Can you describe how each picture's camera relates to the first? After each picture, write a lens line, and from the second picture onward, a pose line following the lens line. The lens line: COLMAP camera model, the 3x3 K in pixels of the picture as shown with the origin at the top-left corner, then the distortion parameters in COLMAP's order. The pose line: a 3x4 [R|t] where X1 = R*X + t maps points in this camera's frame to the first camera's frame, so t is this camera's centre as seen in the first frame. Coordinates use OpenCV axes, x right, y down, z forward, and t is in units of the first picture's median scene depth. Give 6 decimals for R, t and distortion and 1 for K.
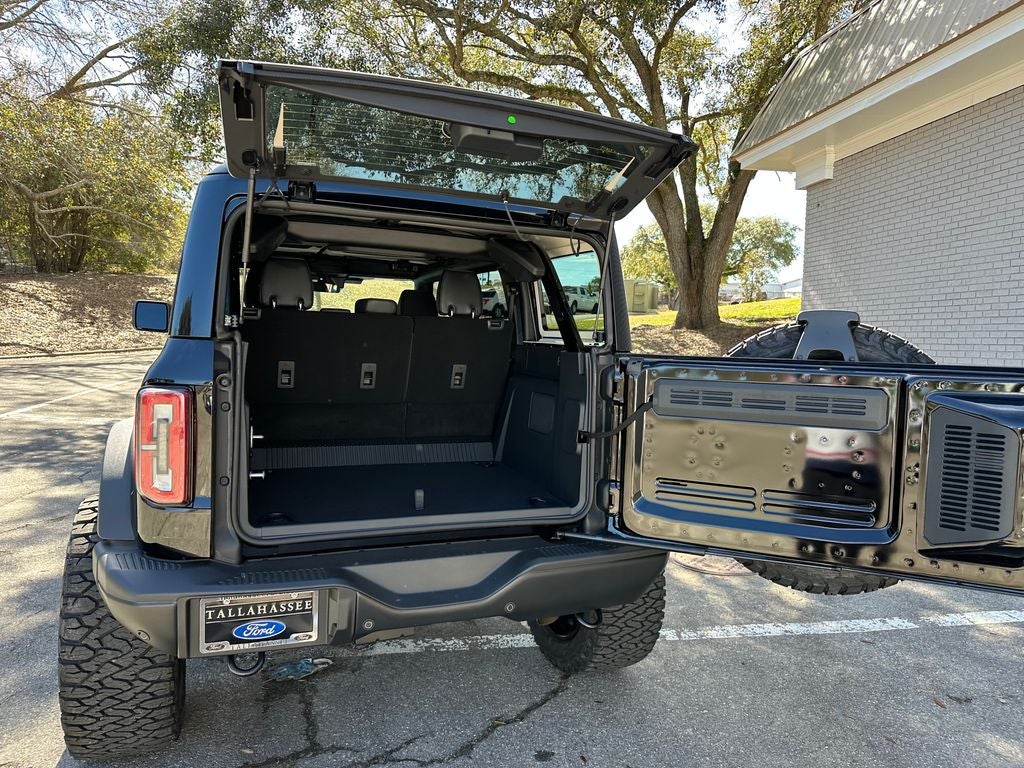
lens RADIAL K [[683.0, 0, 514.9], [0, 683.0, 389.6], [0, 0, 1]] dist [0.037998, -0.043081]
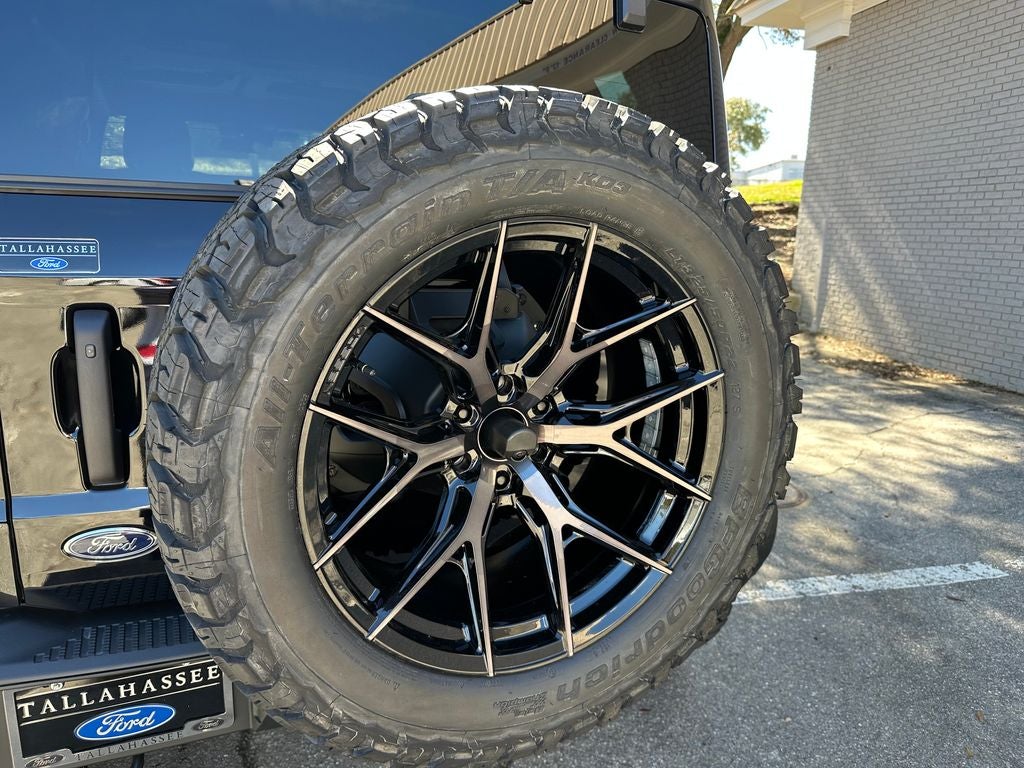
lens RADIAL K [[703.1, 0, 512.0], [0, 703.1, 384.0], [0, 0, 1]] dist [0.004010, -0.006589]
pose [[0.998561, -0.012673, 0.052115, -0.033743], [0.005067, 0.989629, 0.143559, -0.002217], [-0.053393, -0.143088, 0.988269, 0.184631]]
